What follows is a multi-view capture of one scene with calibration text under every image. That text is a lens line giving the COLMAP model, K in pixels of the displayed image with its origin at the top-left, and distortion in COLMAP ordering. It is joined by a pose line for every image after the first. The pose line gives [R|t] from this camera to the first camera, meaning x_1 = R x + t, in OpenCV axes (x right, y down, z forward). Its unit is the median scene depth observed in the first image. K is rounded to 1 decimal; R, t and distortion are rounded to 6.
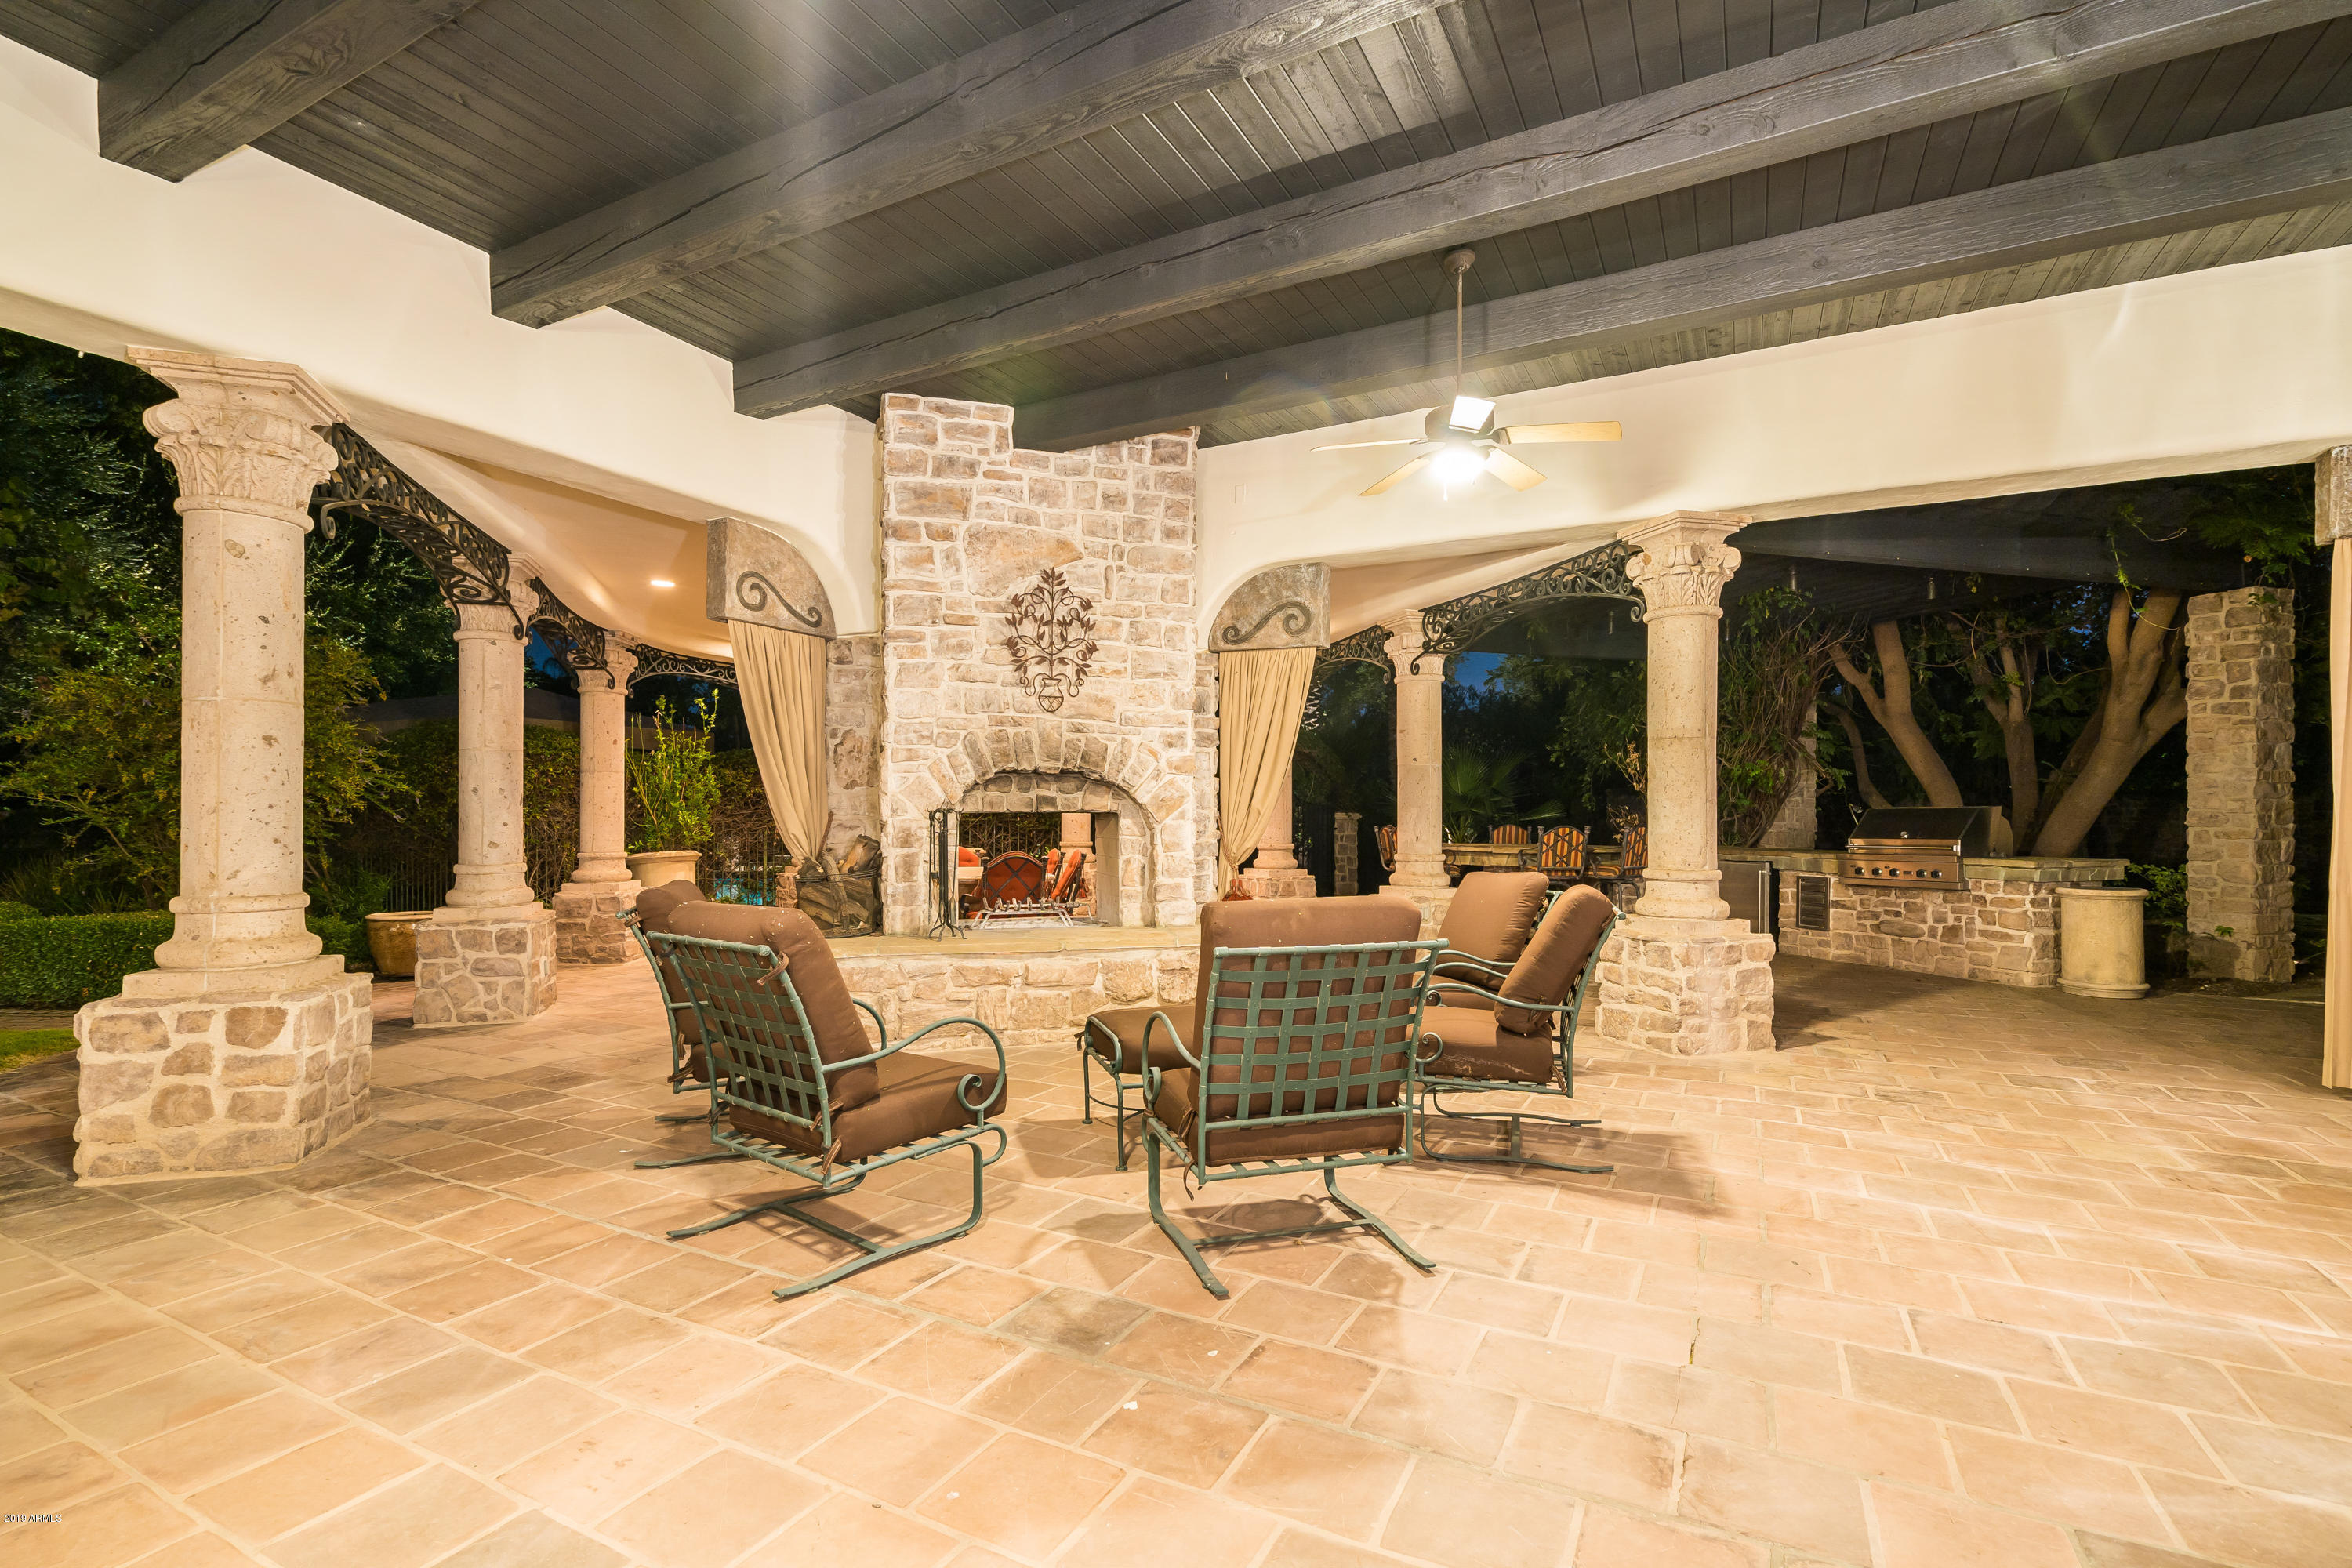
lens RADIAL K [[1072.3, 0, 1168.1], [0, 1072.3, 816.1], [0, 0, 1]] dist [0.001555, 0.000249]
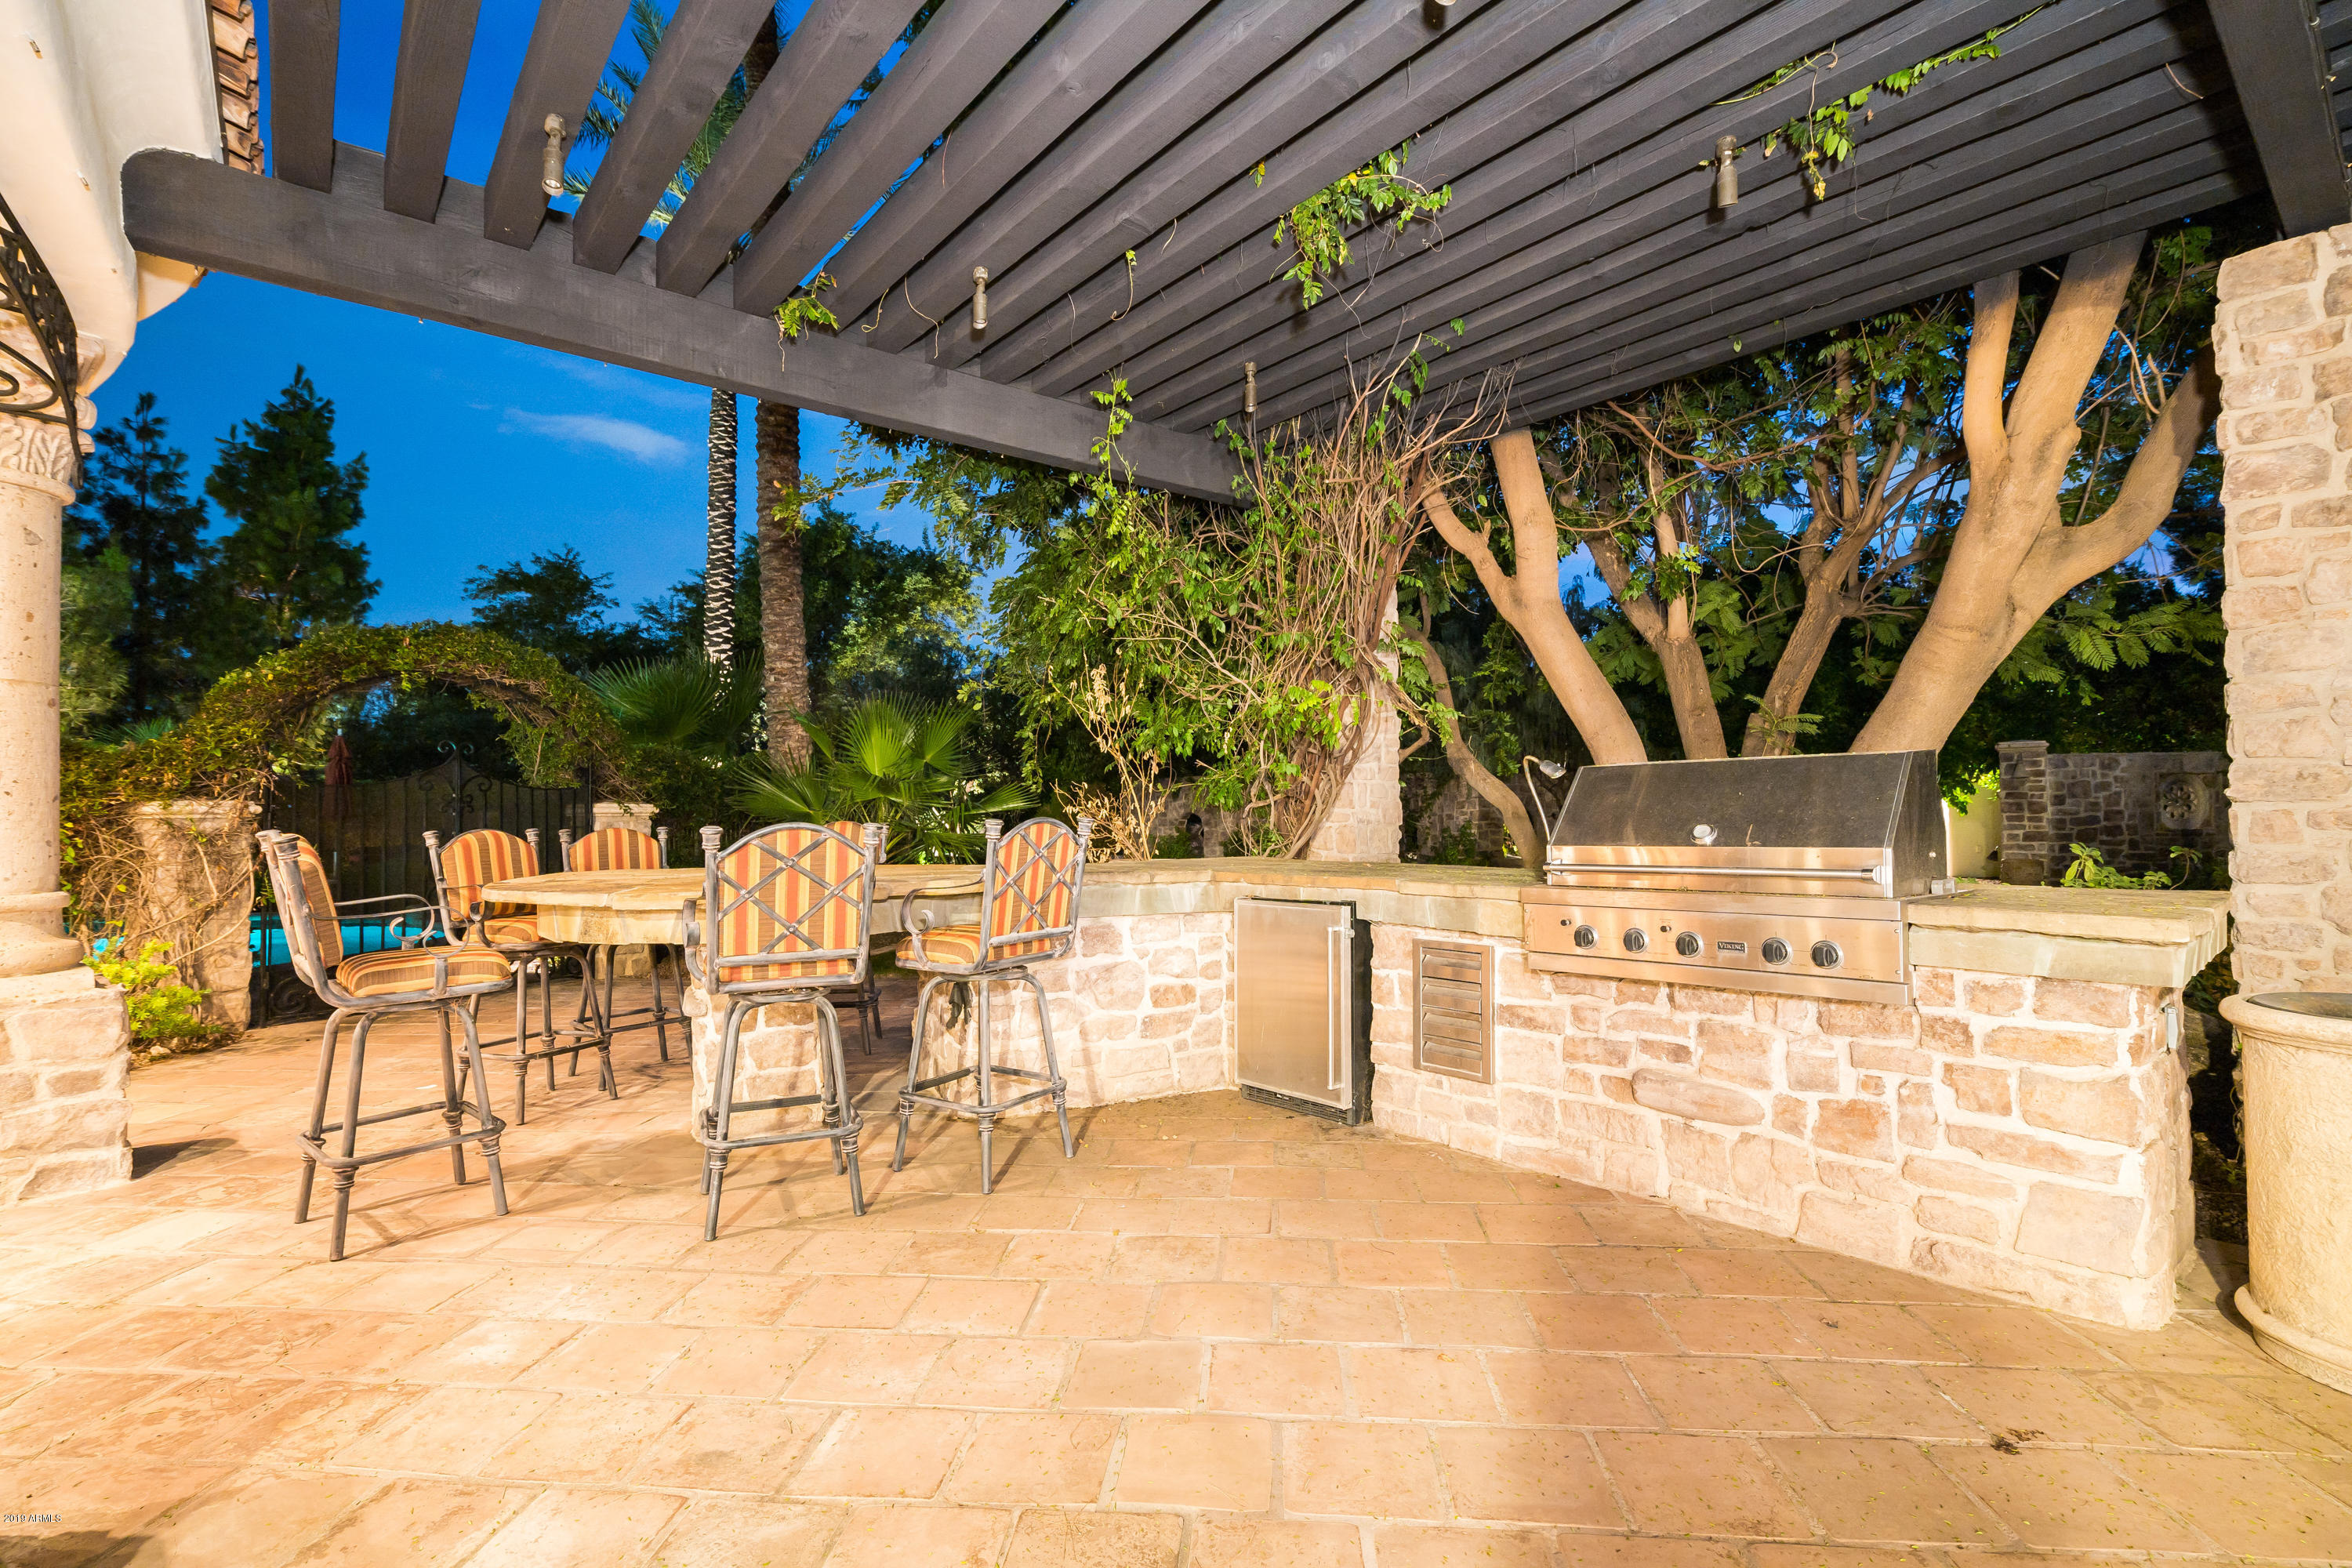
lens RADIAL K [[1072.3, 0, 1169.1], [0, 1072.3, 794.8], [0, 0, 1]] dist [0.001555, 0.000249]
pose [[0.922111, -0.005752, 0.386883, 0.378328], [0.012503, 0.999810, -0.014935, 0.007366], [-0.386723, 0.018609, 0.922008, 0.723808]]
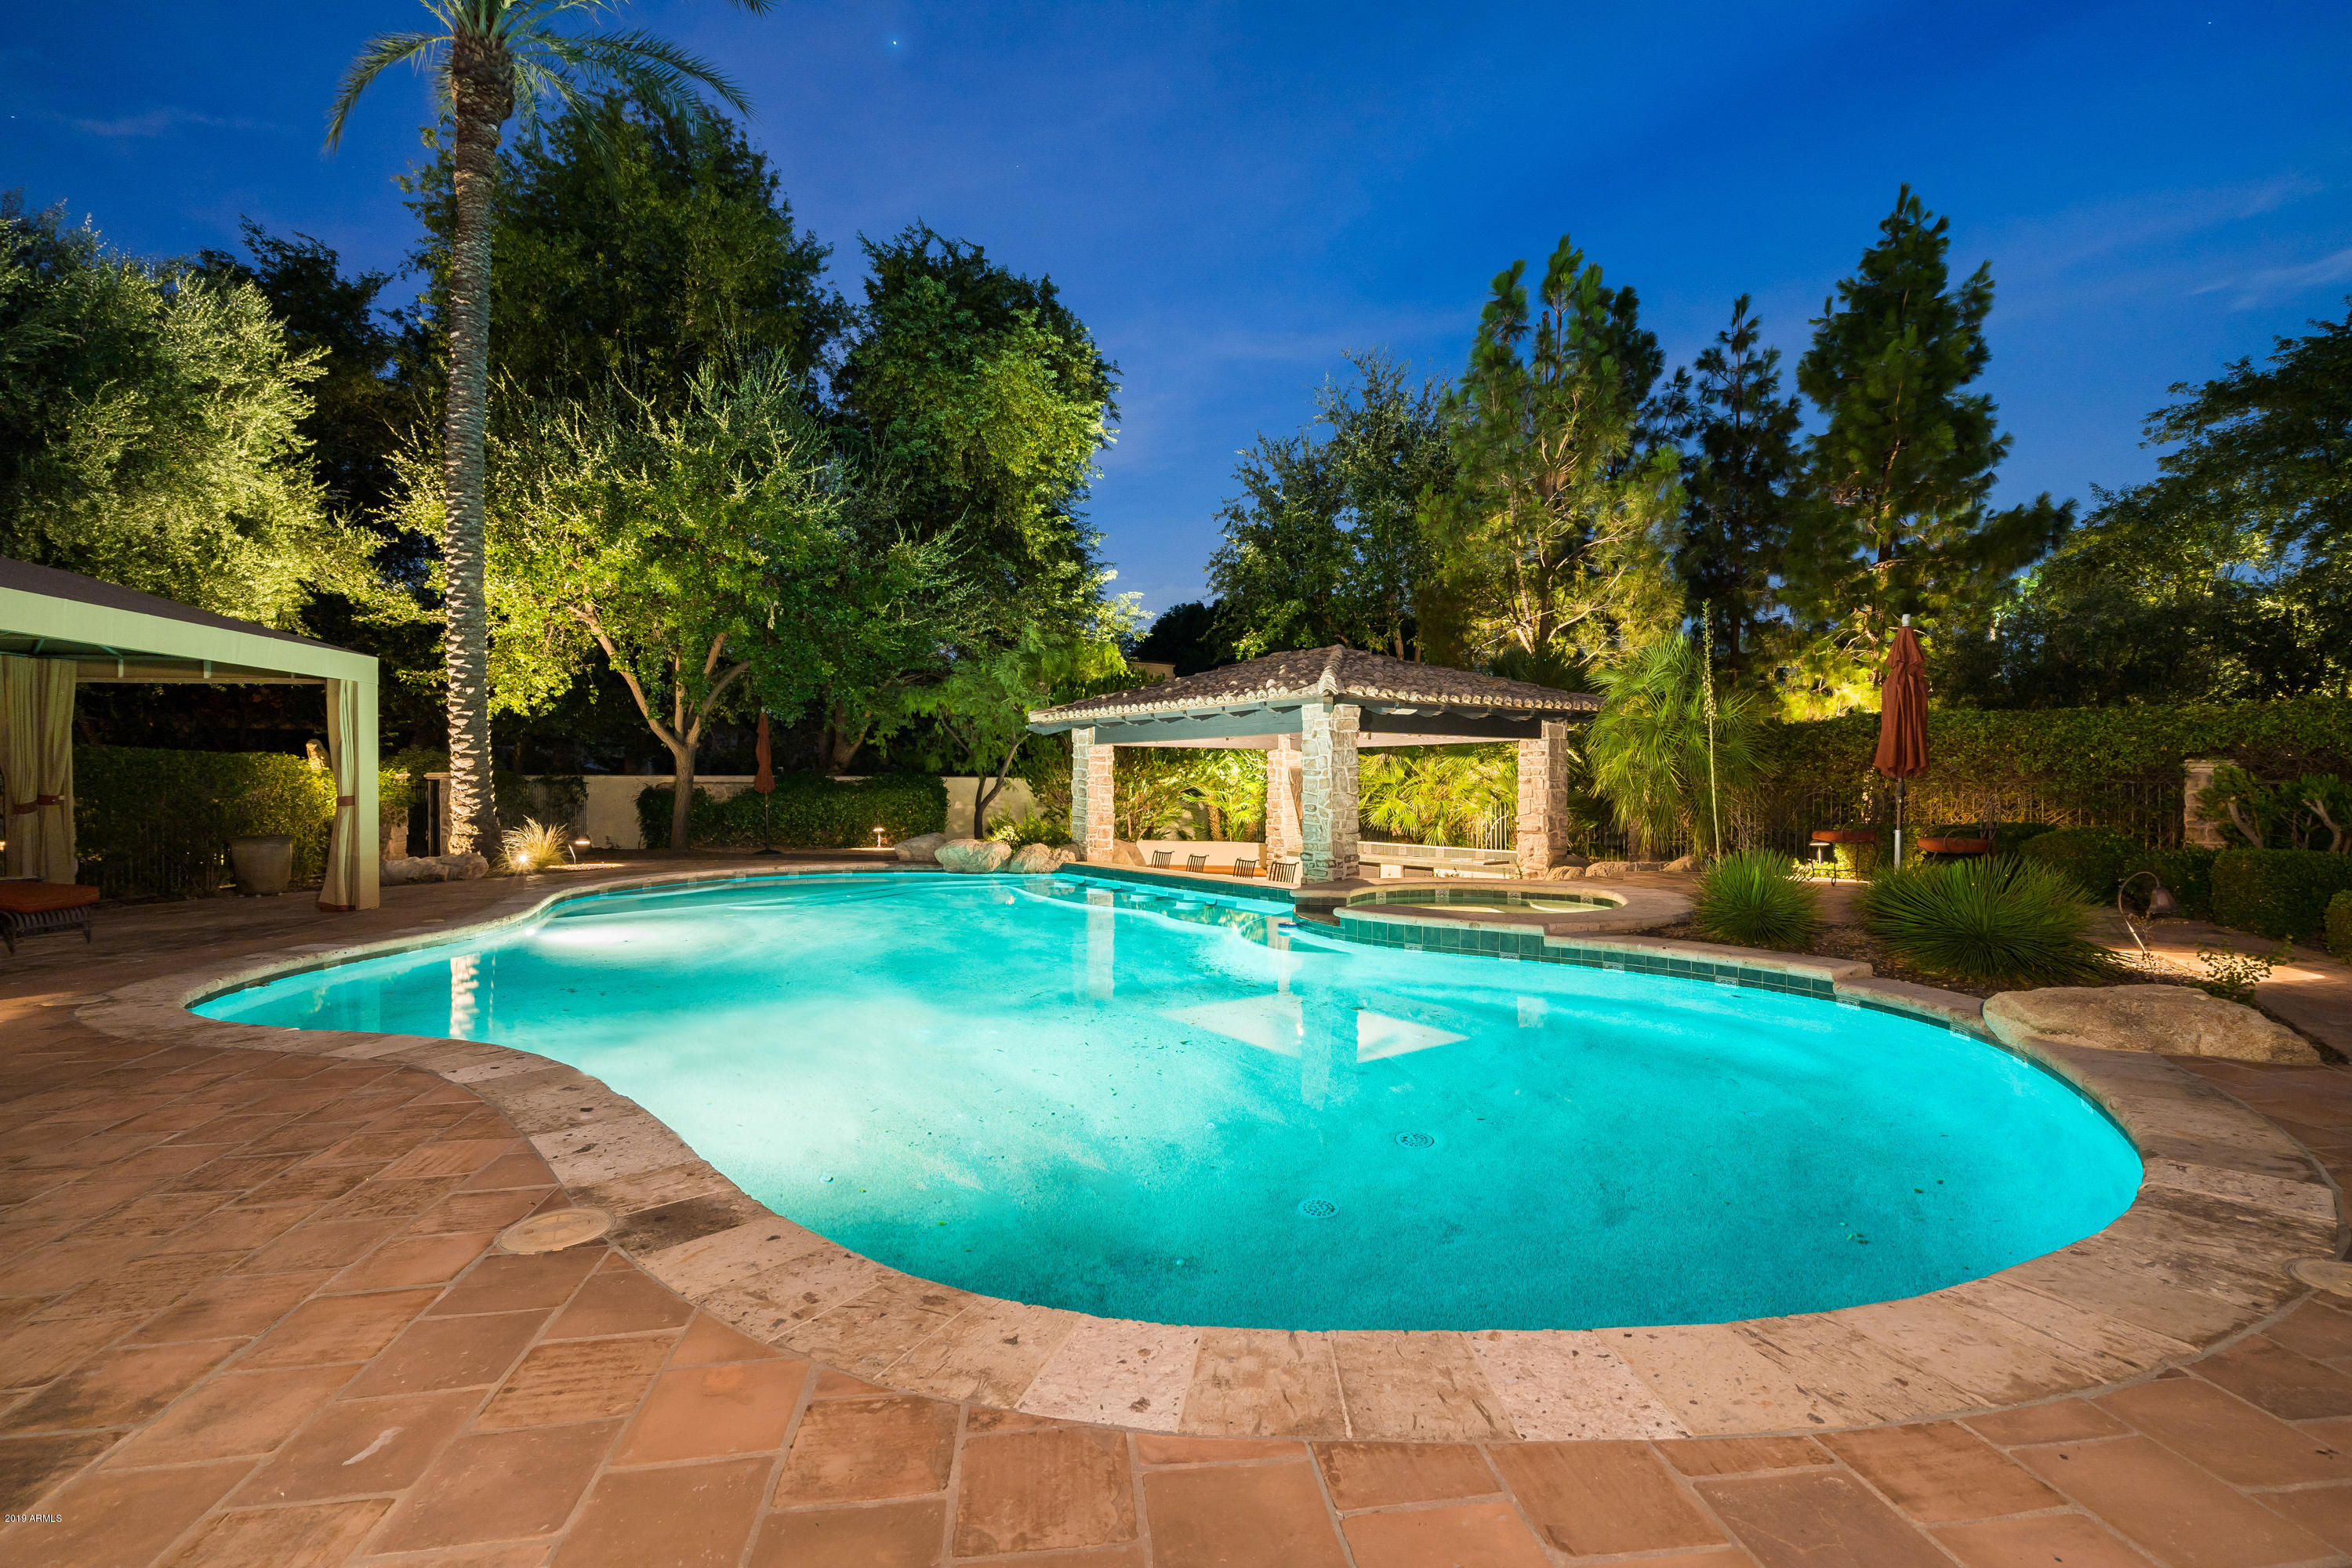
lens RADIAL K [[1072.3, 0, 1176.3], [0, 1072.3, 784.7], [0, 0, 1]] dist [0.001555, 0.000249]
pose [[0.612579, -0.000486, -0.790409, 0.327534], [0.000261, 1.000000, -0.000412, 0.008019], [0.790410, 0.000047, 0.612579, 0.973851]]
